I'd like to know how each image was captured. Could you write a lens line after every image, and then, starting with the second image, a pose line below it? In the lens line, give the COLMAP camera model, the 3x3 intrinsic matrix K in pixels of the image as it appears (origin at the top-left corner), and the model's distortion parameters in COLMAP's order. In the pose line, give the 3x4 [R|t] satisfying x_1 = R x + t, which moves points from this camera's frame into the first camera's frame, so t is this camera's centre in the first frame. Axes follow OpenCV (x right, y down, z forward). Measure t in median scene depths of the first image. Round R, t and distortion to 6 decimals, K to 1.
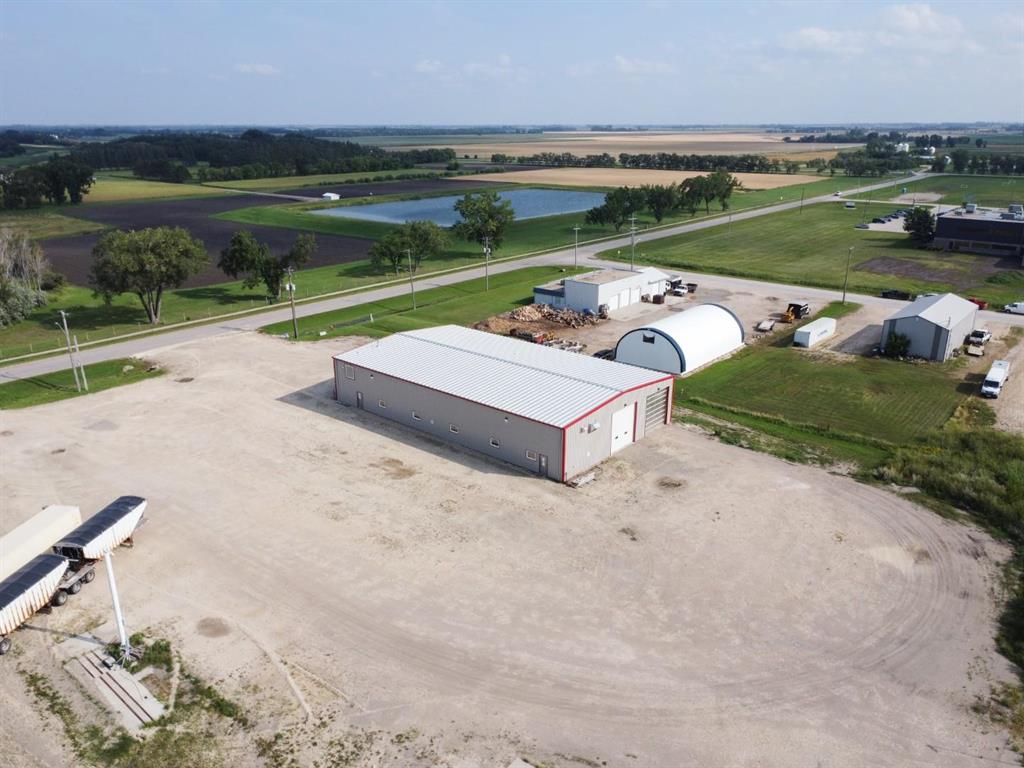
lens RADIAL K [[780.3, 0, 511.5], [0, 780.3, 383.5], [0, 0, 1]] dist [-0.001716, 0.003033]
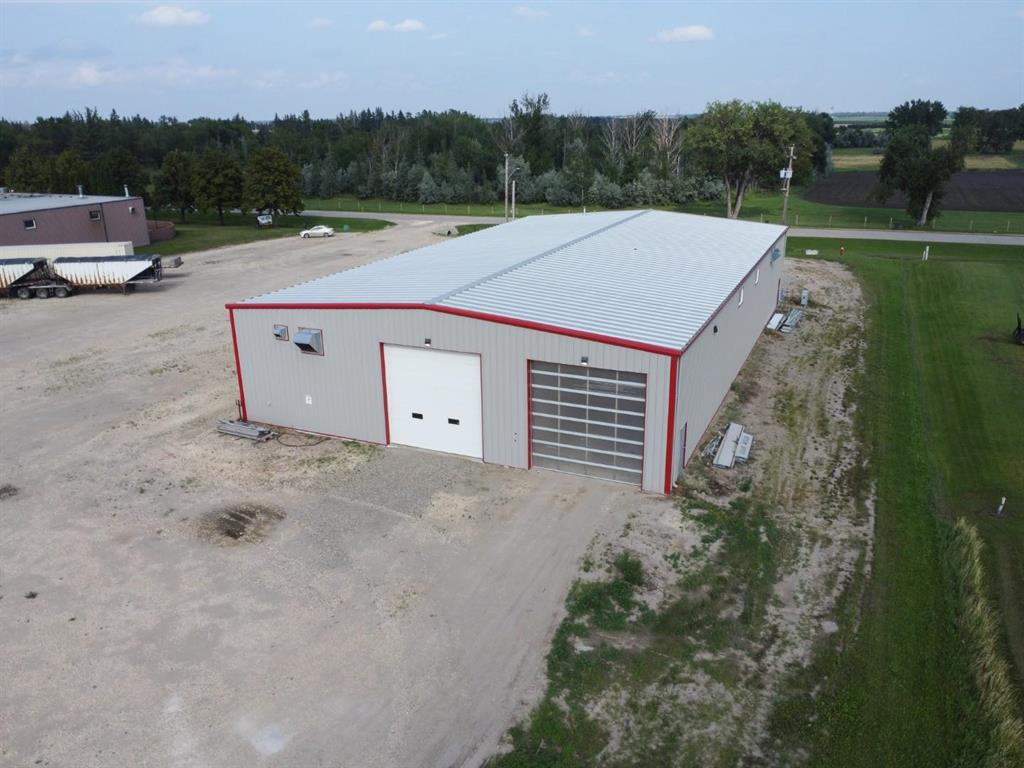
lens RADIAL K [[780.3, 0, 505.2], [0, 780.3, 408.9], [0, 0, 1]] dist [-0.001716, 0.003033]
pose [[0.279254, 0.333229, -0.900542, 0.502213], [-0.296420, 0.921963, 0.249237, -0.048710], [0.913319, 0.197338, 0.356238, 0.870992]]
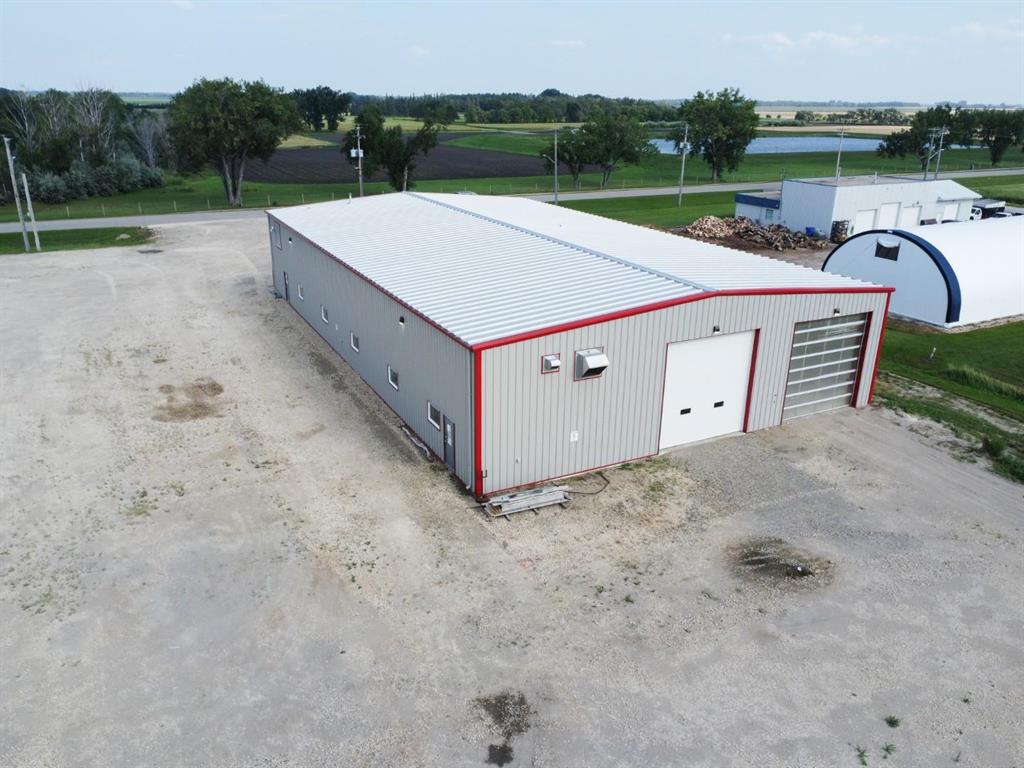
lens RADIAL K [[780.3, 0, 508.6], [0, 780.3, 385.2], [0, 0, 1]] dist [-0.001716, 0.003033]
pose [[0.925624, 0.141875, -0.350844, 0.182851], [-0.133393, 0.989882, 0.048363, 0.047990], [0.354156, 0.002034, 0.935184, 0.586256]]
